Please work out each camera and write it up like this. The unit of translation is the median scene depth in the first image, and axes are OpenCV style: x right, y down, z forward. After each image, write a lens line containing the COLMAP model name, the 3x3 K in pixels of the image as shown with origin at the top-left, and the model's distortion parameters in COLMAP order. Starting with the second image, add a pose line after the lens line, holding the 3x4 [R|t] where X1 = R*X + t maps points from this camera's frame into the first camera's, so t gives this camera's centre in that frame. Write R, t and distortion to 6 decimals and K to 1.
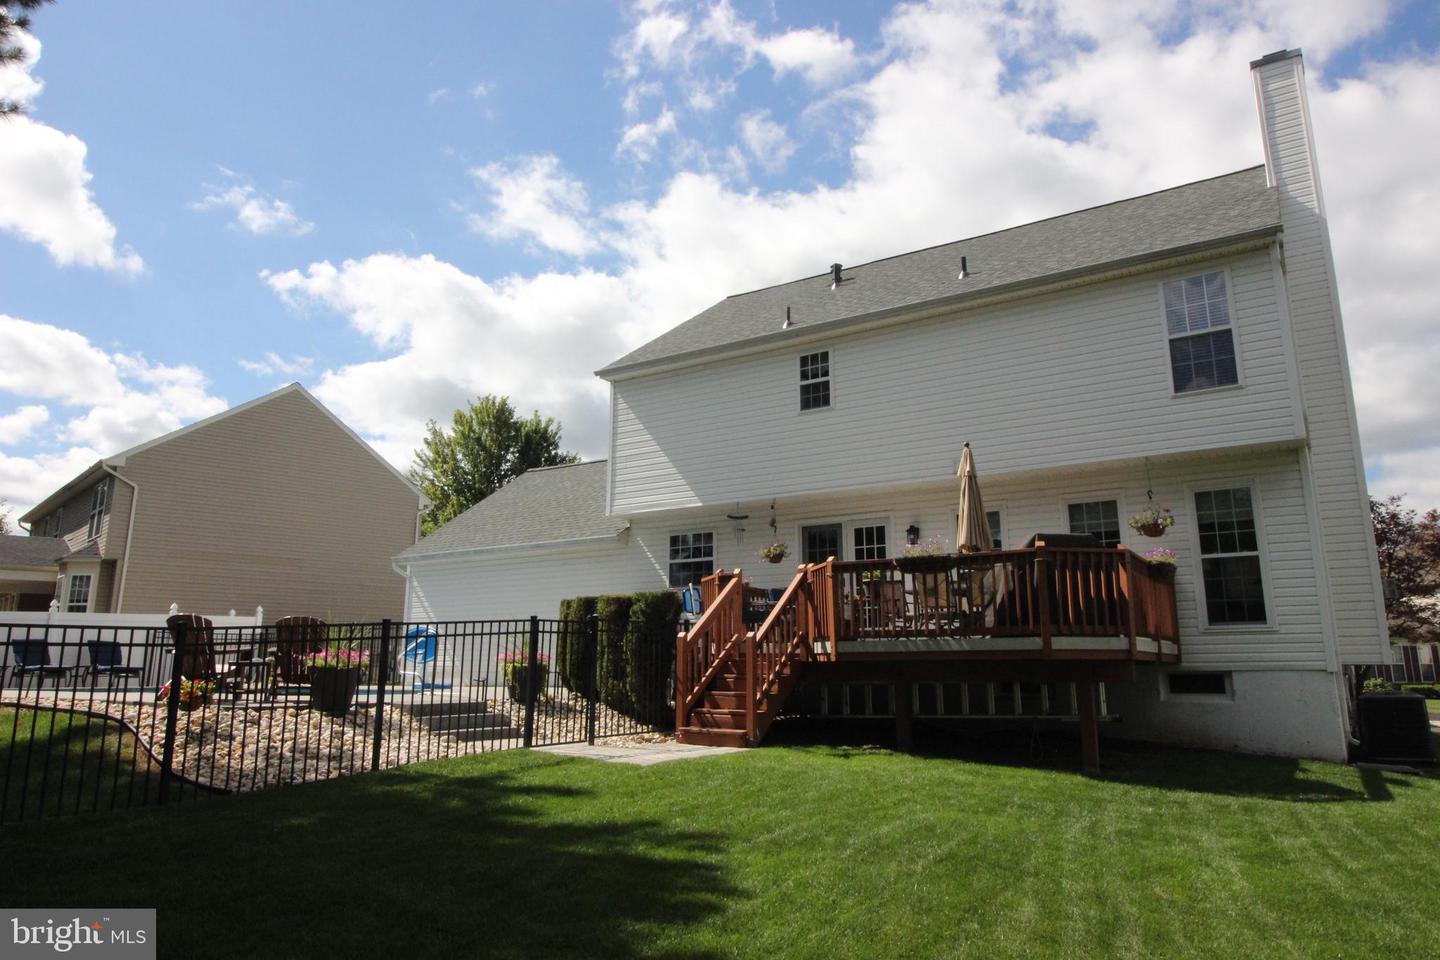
lens RADIAL K [[985.4, 0, 720.0], [0, 985.4, 480.0], [0, 0, 1]] dist [0.022155, 0.001509]
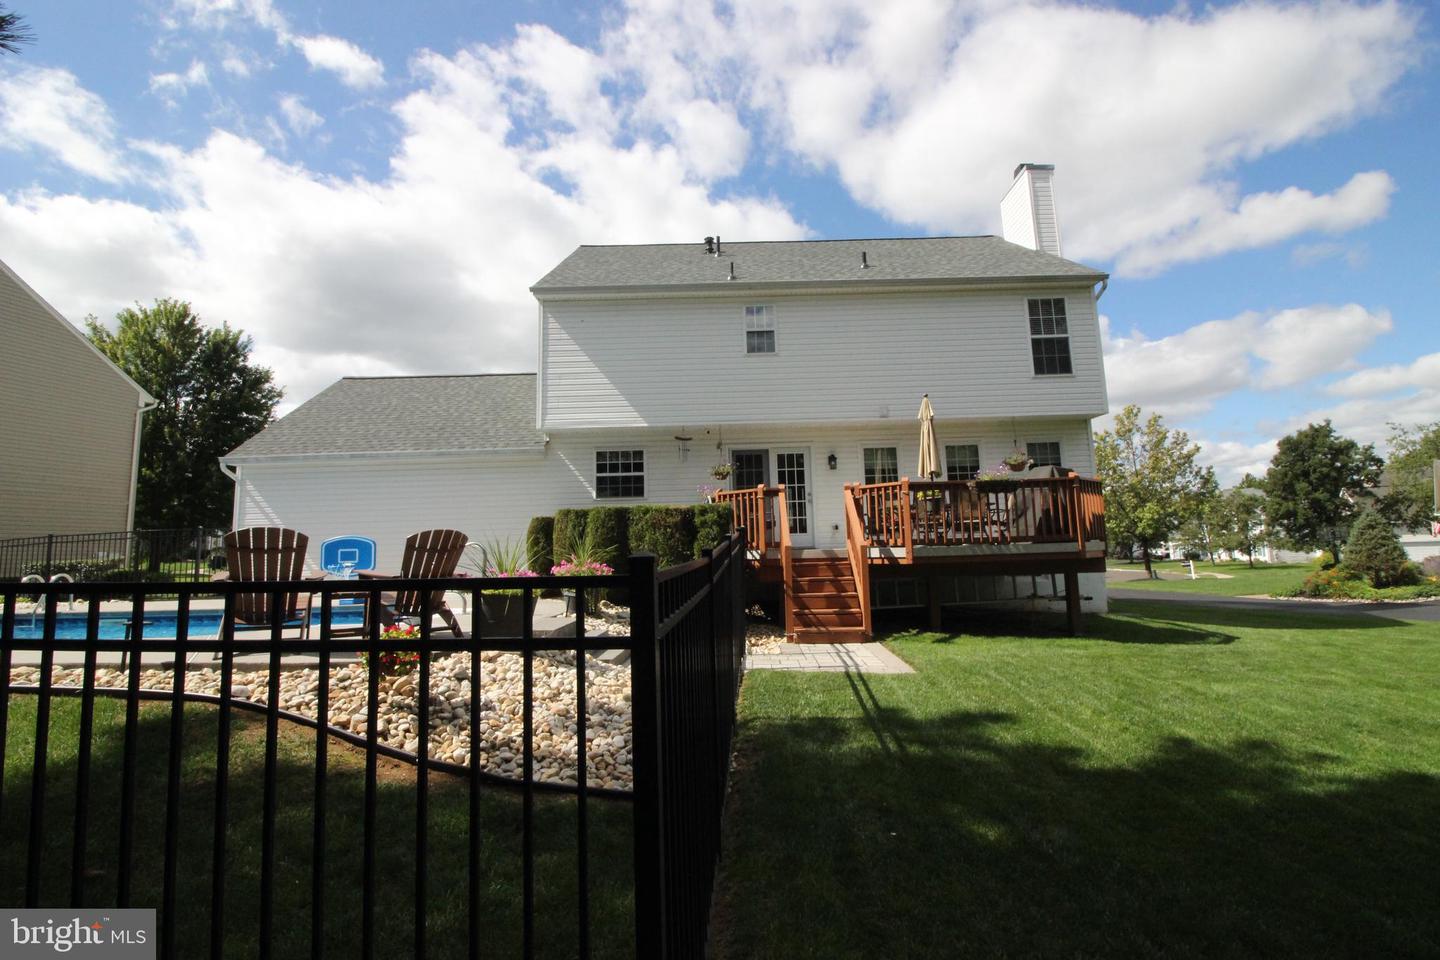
lens RADIAL K [[672.7, 0, 720.0], [0, 672.7, 480.0], [0, 0, 1]] dist [-0.003351, -0.000724]
pose [[0.831498, 0.033352, 0.554526, -0.377801], [-0.078455, 0.995242, 0.057782, 0.036845], [-0.549960, -0.091551, 0.830158, 0.322029]]
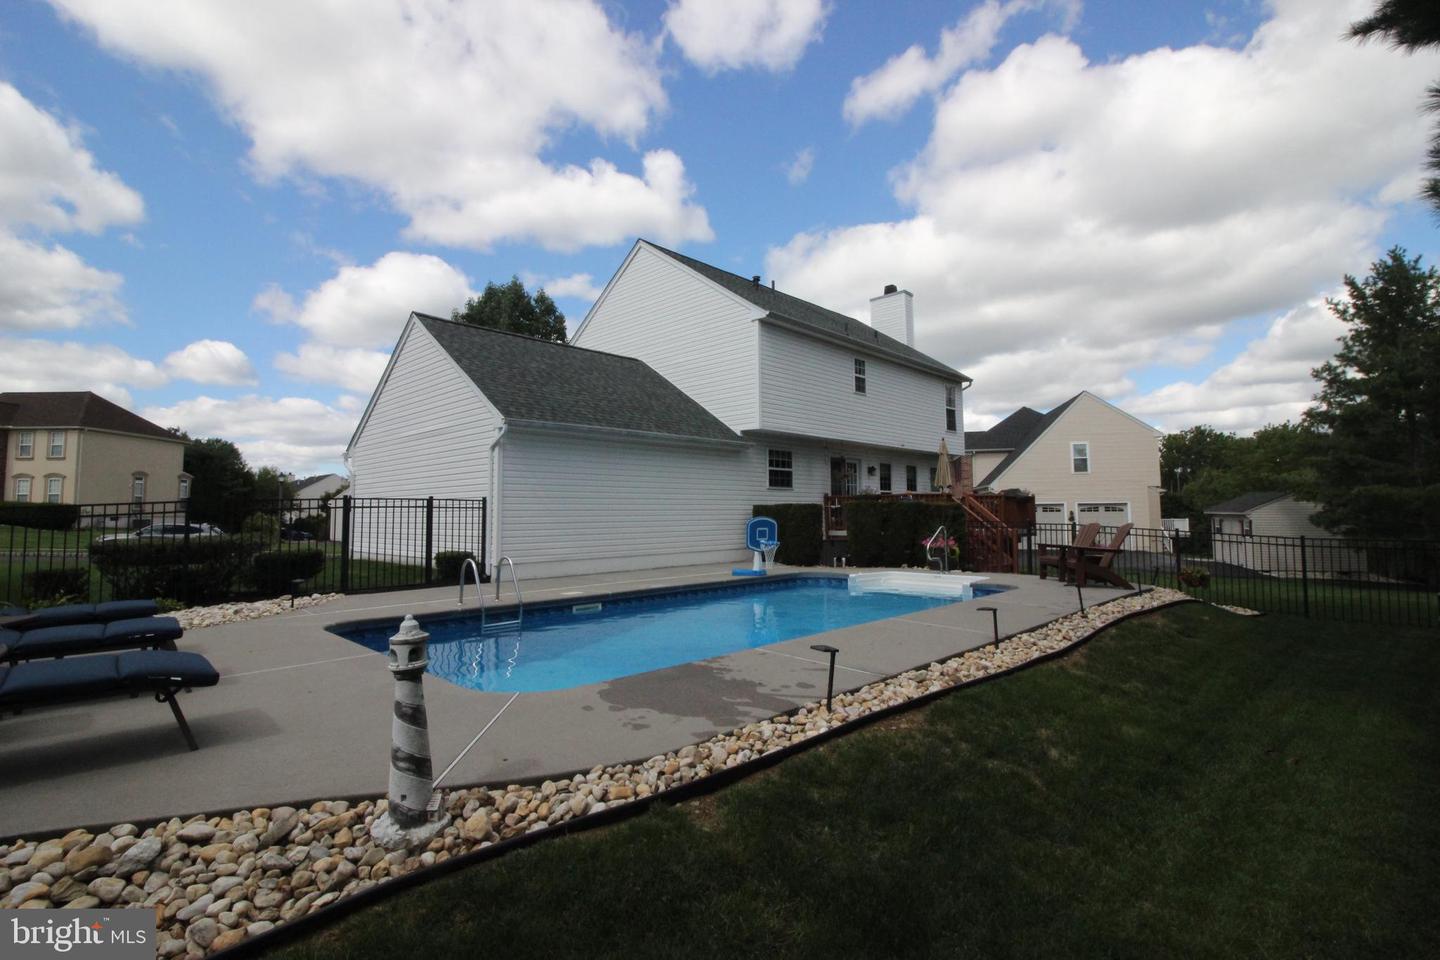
lens RADIAL K [[672.7, 0, 720.0], [0, 672.7, 480.0], [0, 0, 1]] dist [-0.003351, -0.000724]
pose [[0.195999, 0.055967, 0.979006, -1.051208], [-0.178168, 0.983785, -0.020570, 0.139883], [-0.964282, -0.170395, 0.202793, 0.937384]]
